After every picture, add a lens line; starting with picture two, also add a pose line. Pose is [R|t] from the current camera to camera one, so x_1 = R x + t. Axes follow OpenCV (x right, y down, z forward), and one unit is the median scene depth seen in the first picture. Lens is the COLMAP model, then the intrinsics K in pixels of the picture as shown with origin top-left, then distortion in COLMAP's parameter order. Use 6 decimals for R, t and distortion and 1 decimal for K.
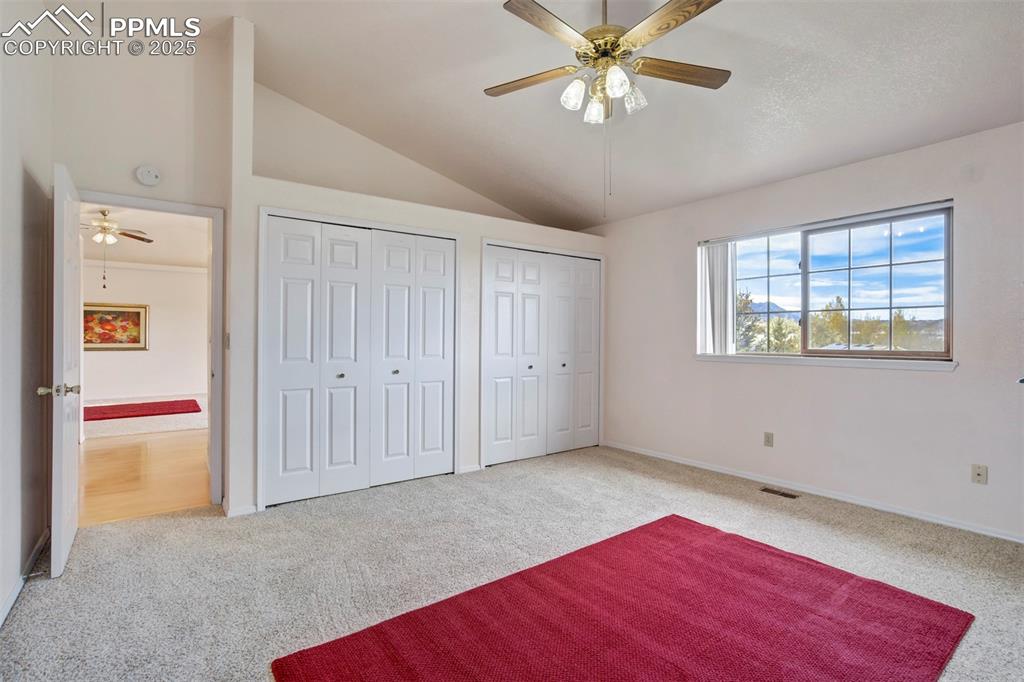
lens RADIAL K [[479.0, 0, 511.1], [0, 479.0, 338.4], [0, 0, 1]] dist [-0.003085, 0.000119]
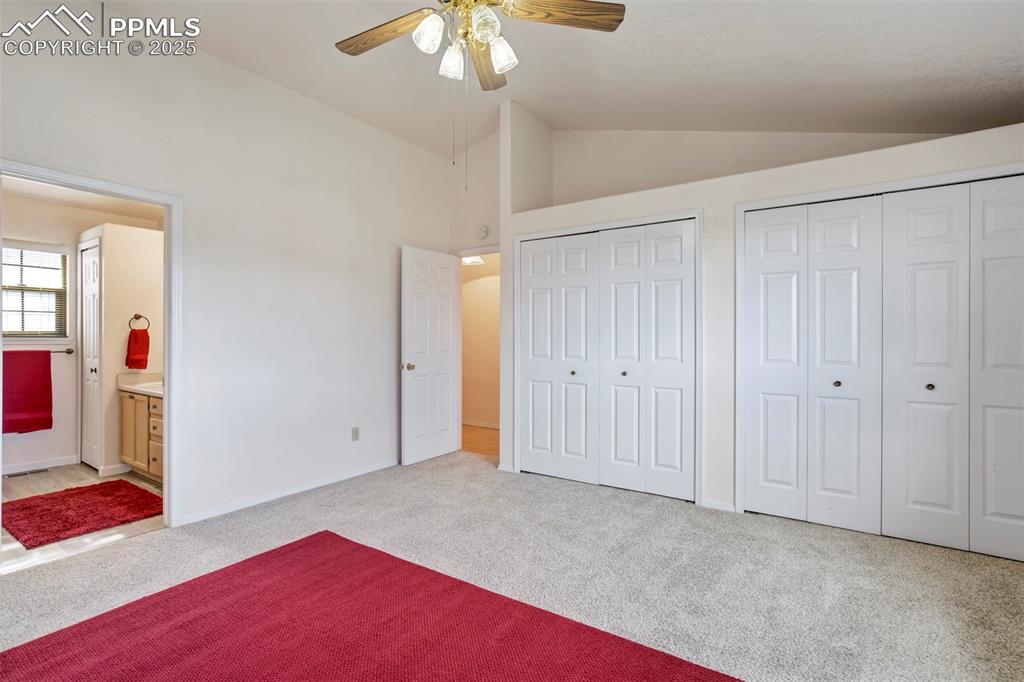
lens RADIAL K [[481.2, 0, 523.6], [0, 481.2, 338.6], [0, 0, 1]] dist [-0.024405, 0.020127]
pose [[0.342444, -0.004580, -0.939527, 0.588203], [0.001194, 0.999989, -0.004440, 0.005089], [0.939538, 0.000399, 0.342445, 0.482724]]
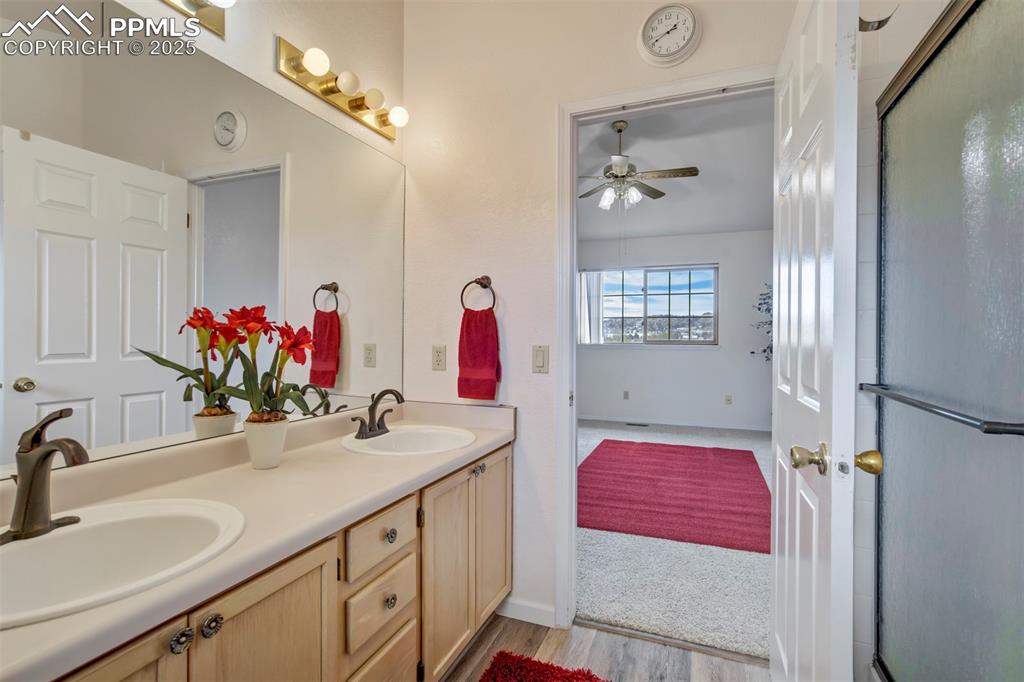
lens RADIAL K [[479.0, 0, 511.1], [0, 479.0, 338.4], [0, 0, 1]] dist [-0.003085, 0.000119]
pose [[0.857260, -0.000850, 0.514884, -0.640198], [-0.002434, 0.999981, 0.005703, 0.009179], [-0.514879, -0.006142, 0.857241, -0.203184]]
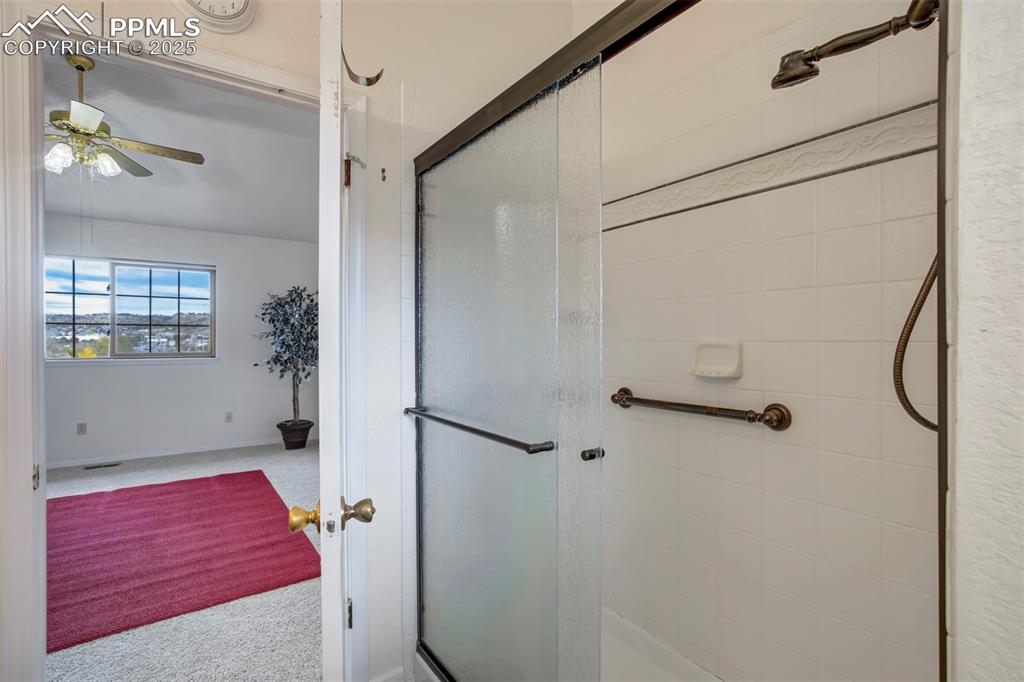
lens RADIAL K [[485.5, 0, 515.0], [0, 485.5, 339.9], [0, 0, 1]] dist [-0.038576, 0.021641]
pose [[0.027634, -0.004901, 0.999606, -0.630251], [0.002564, 0.999985, 0.004832, -0.016014], [-0.999615, 0.002429, 0.027646, -0.126096]]
